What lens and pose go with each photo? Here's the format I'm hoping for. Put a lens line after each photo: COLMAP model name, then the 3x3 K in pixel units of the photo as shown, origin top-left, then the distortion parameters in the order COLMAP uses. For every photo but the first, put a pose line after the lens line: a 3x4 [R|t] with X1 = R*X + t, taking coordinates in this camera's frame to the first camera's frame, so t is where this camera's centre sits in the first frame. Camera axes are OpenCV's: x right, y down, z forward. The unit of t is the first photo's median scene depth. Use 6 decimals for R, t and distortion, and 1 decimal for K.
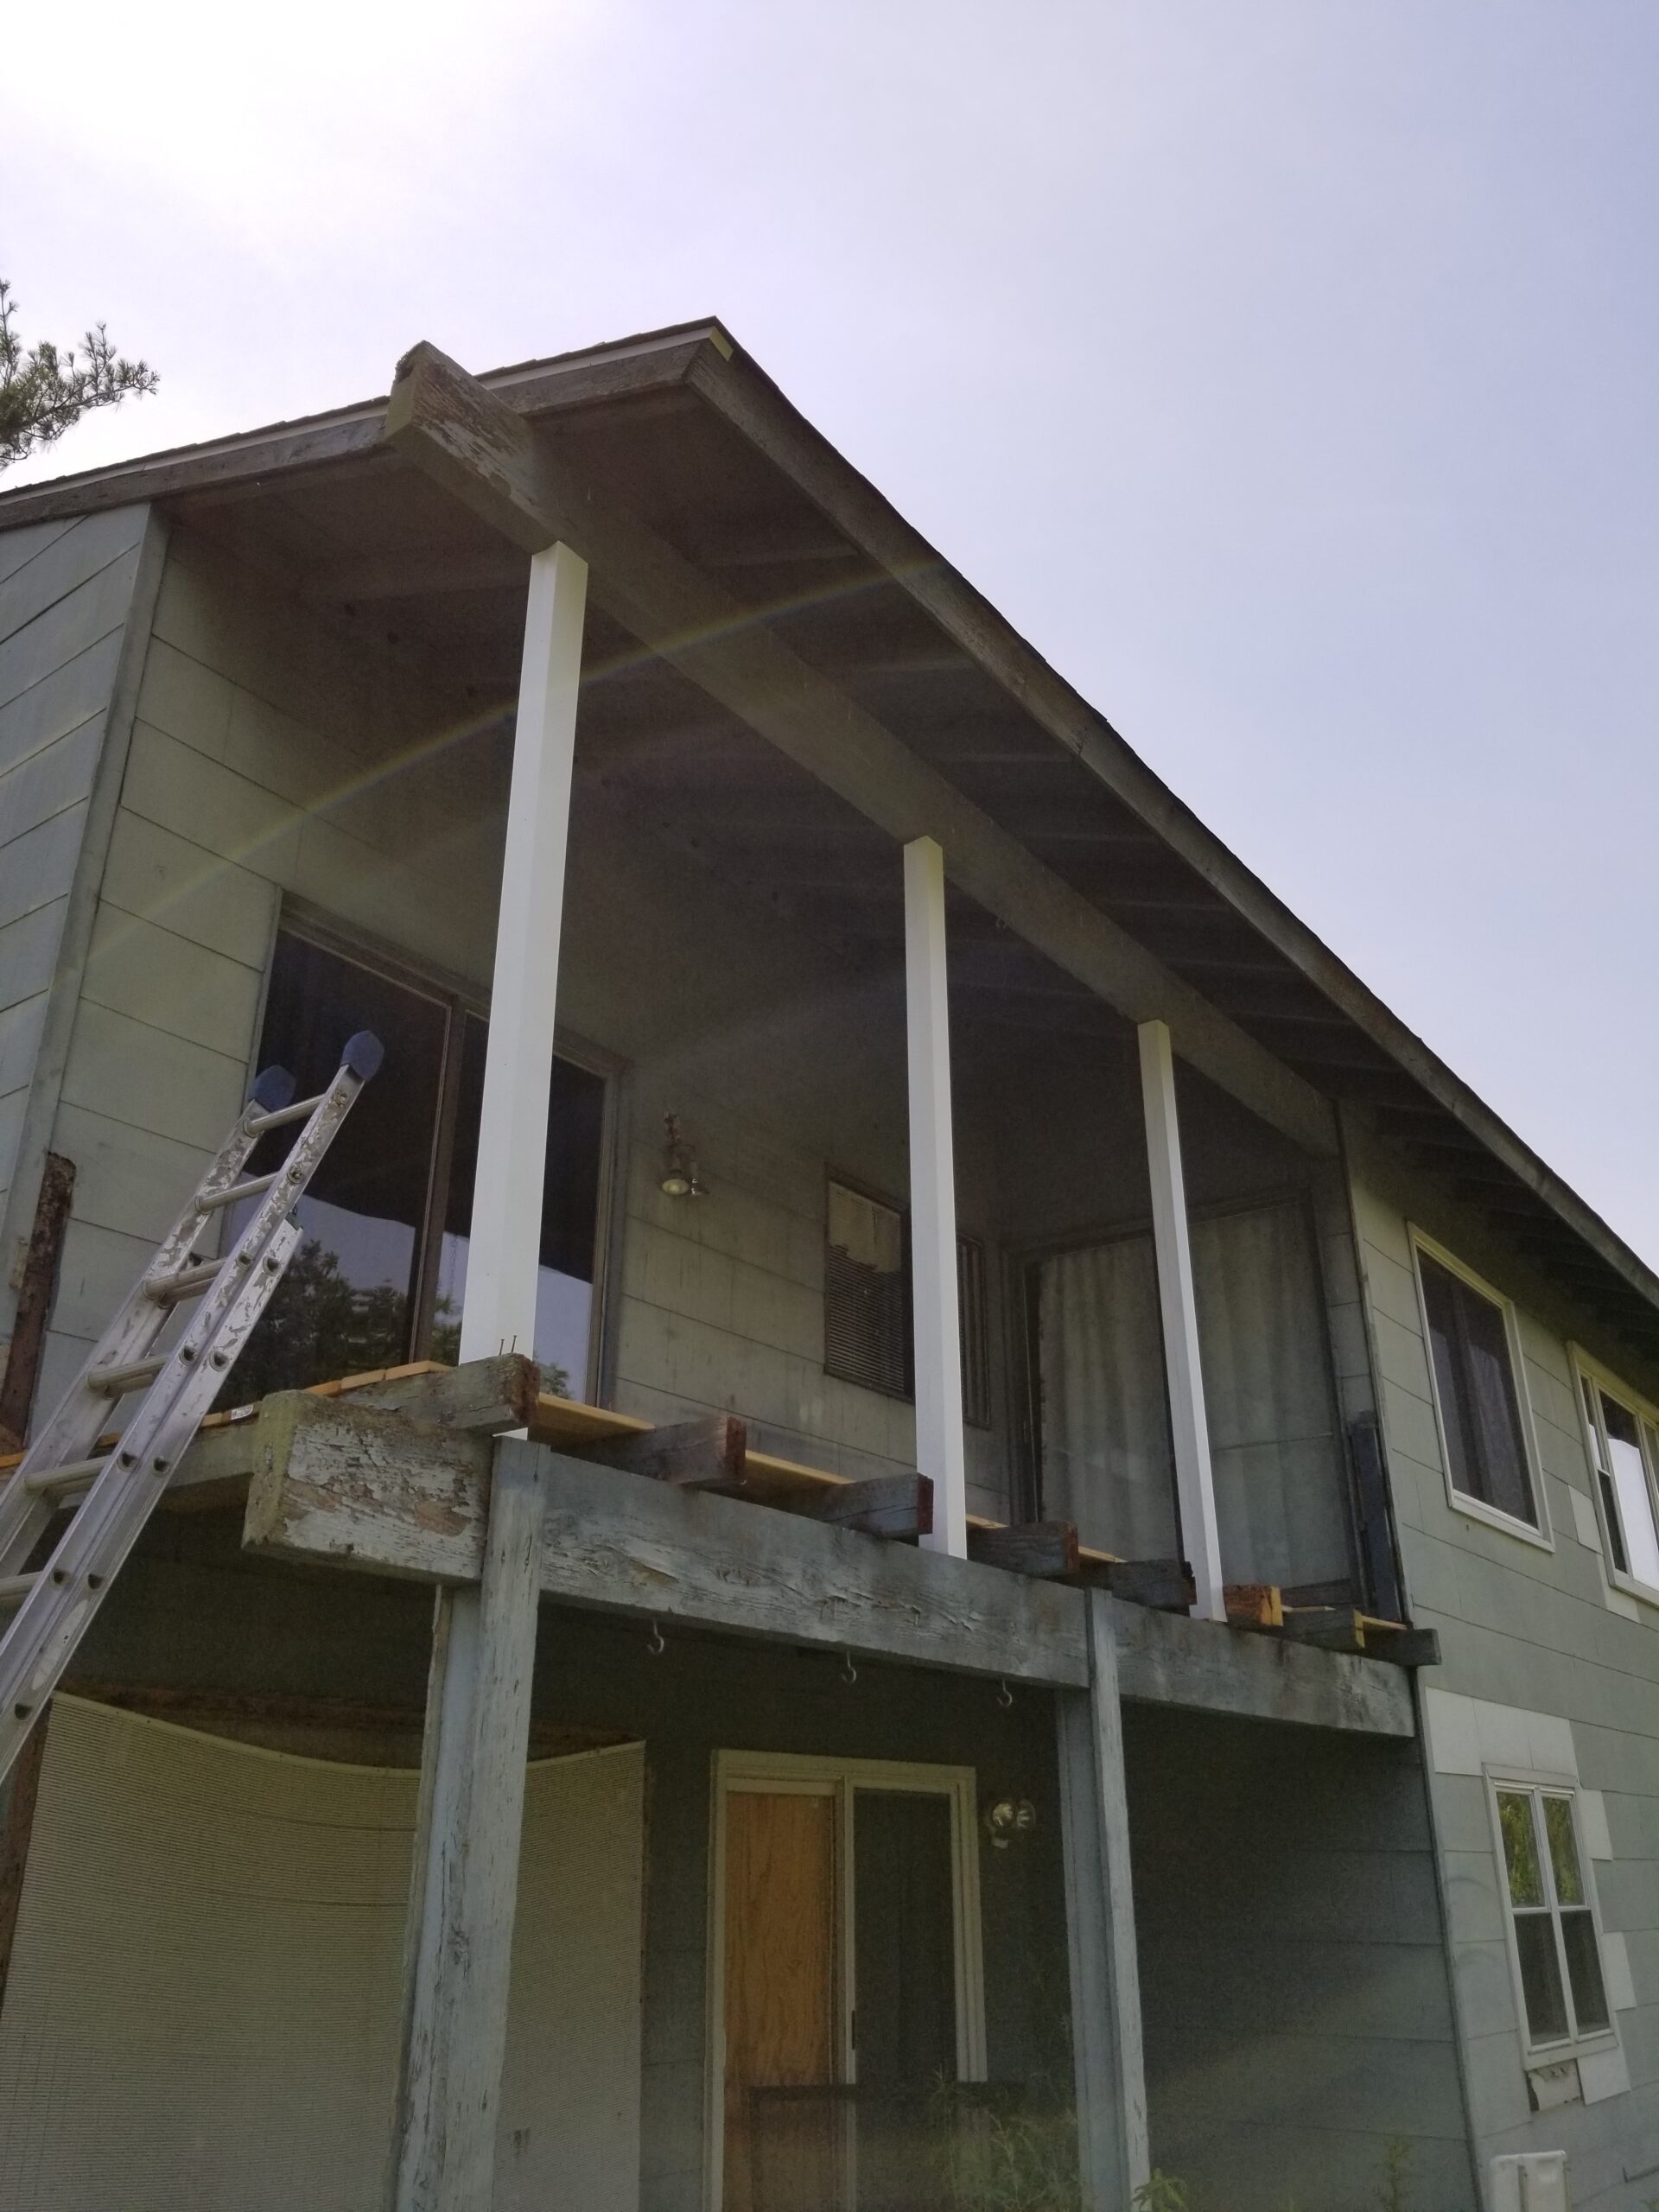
lens RADIAL K [[1694.8, 0, 838.2], [0, 1694.8, 1108.1], [0, 0, 1]] dist [0.099464, -0.142830]
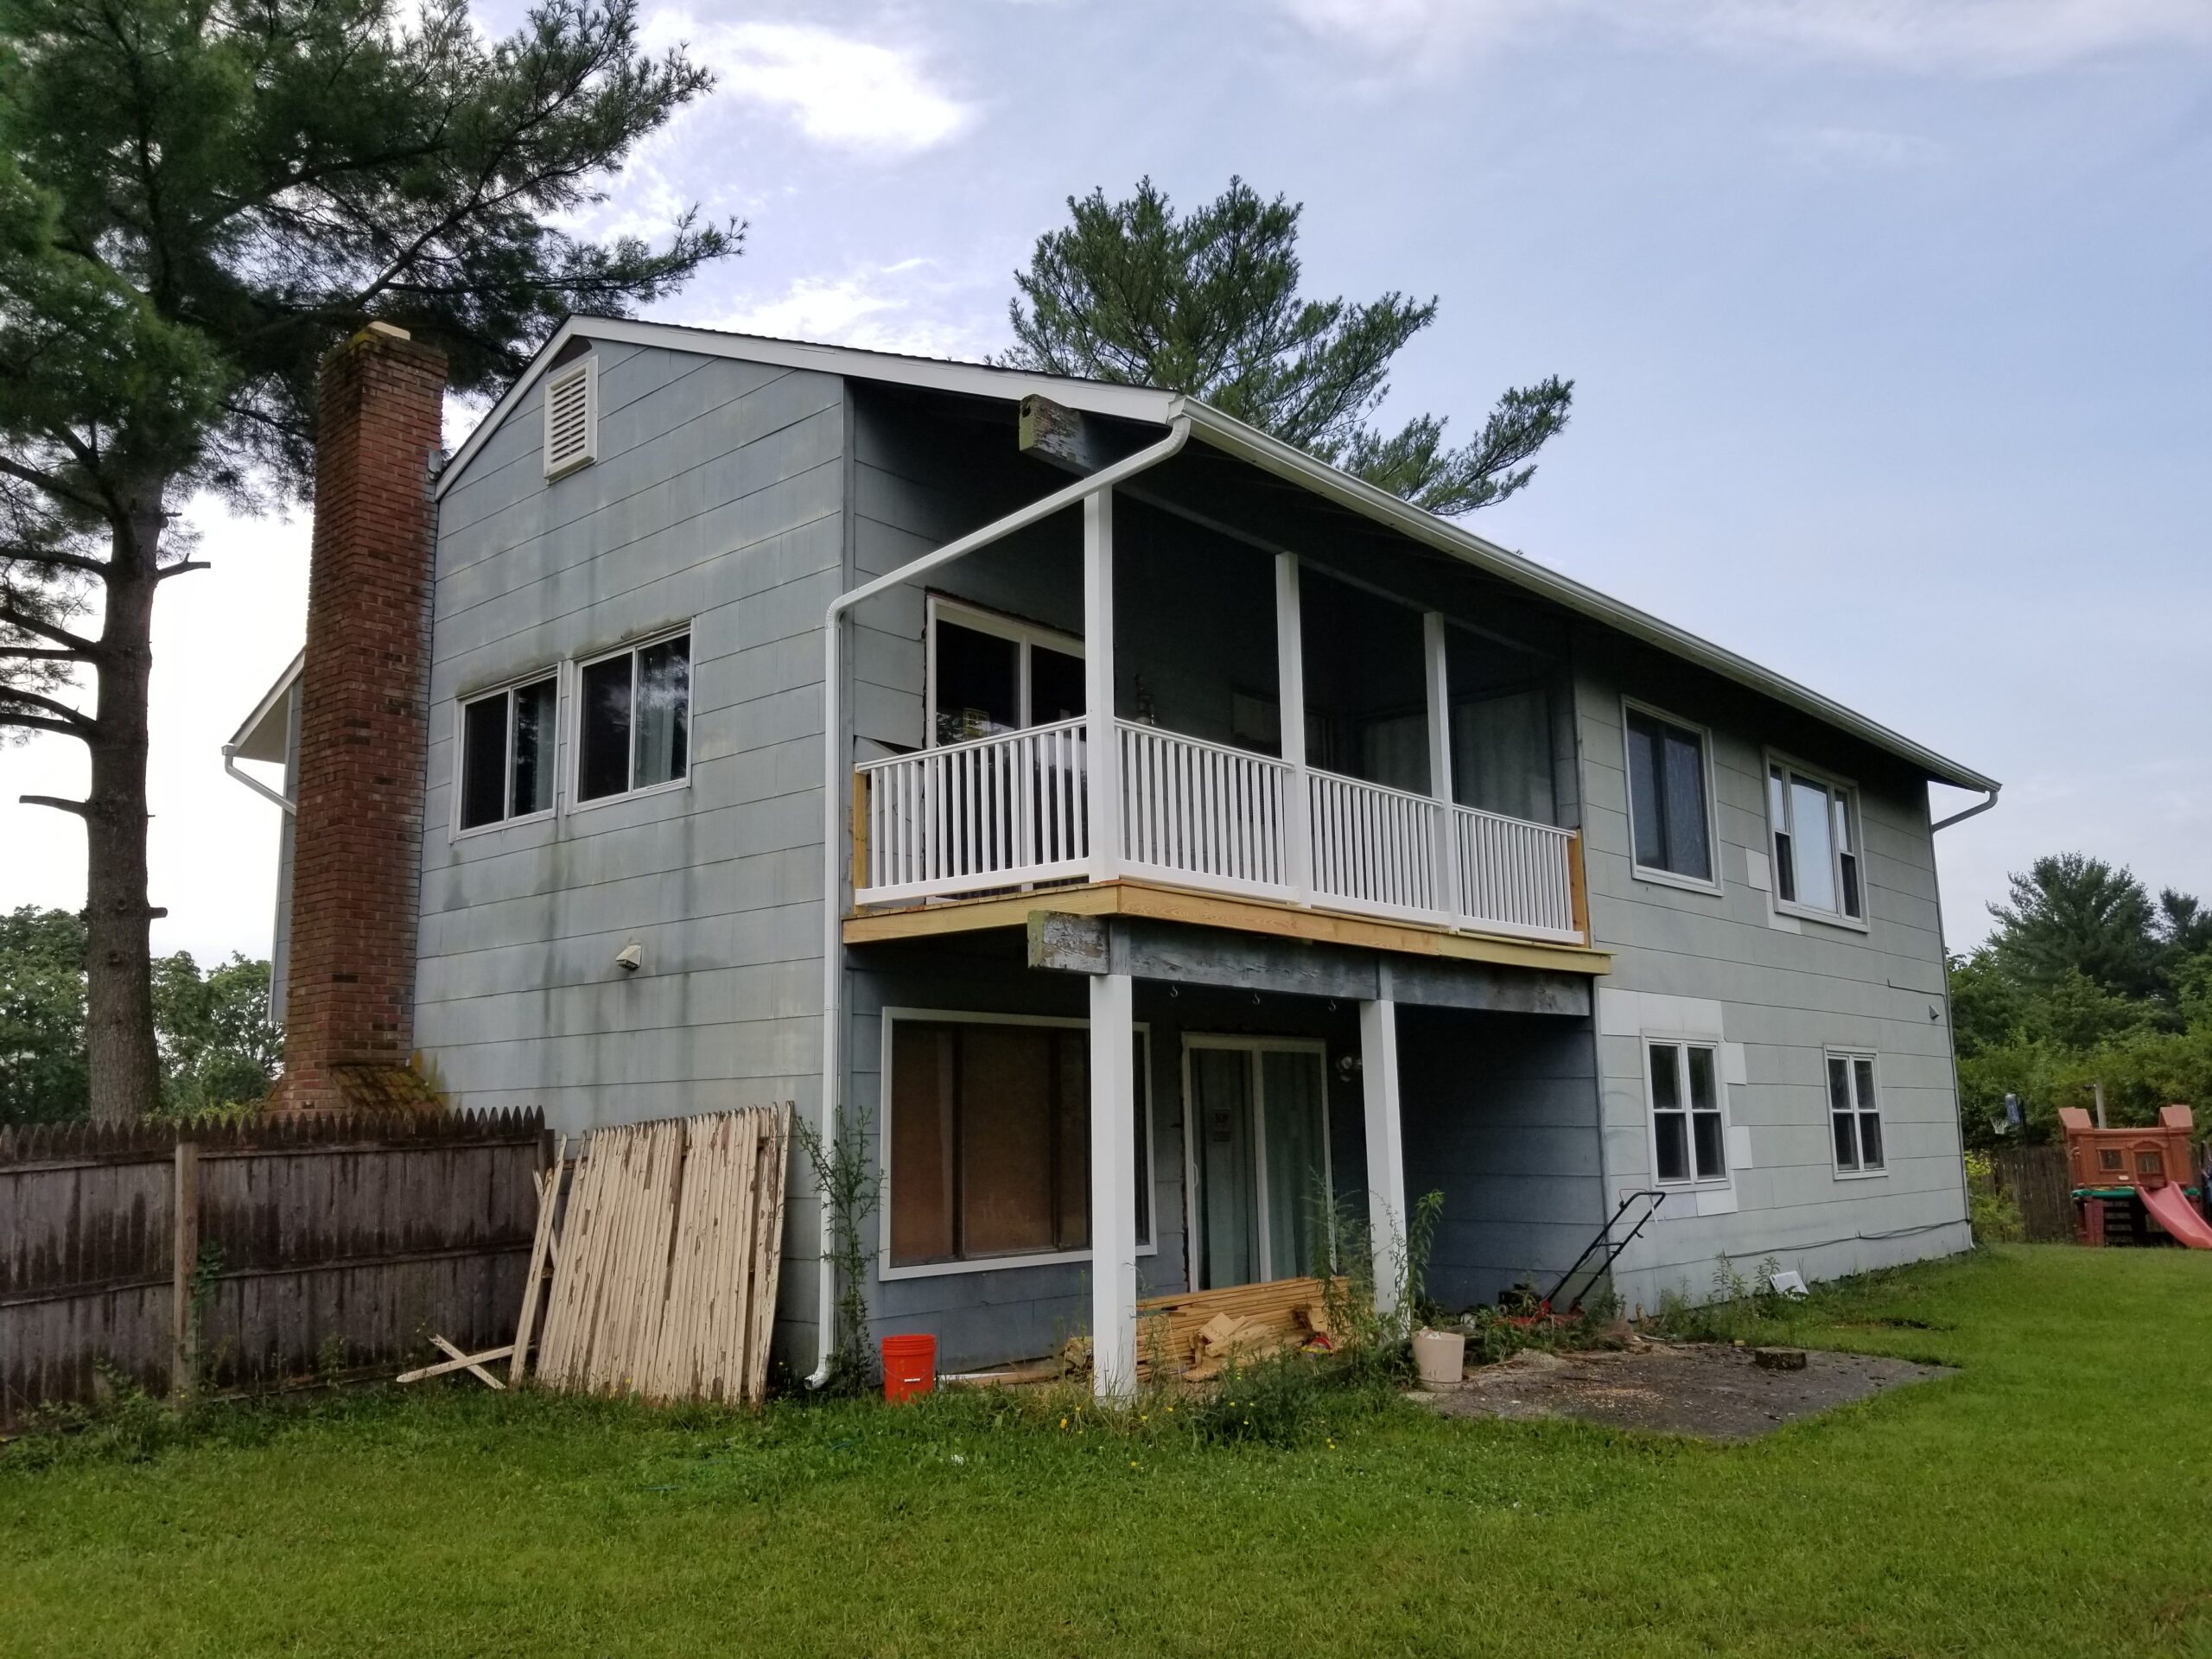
lens RADIAL K [[1694.8, 0, 1094.7], [0, 1694.8, 857.9], [0, 0, 1]] dist [0.099464, -0.142830]
pose [[0.996190, -0.027942, -0.082611, -0.008695], [0.048355, 0.965305, 0.256609, -0.248218], [0.072575, -0.259626, 0.962978, -0.636570]]
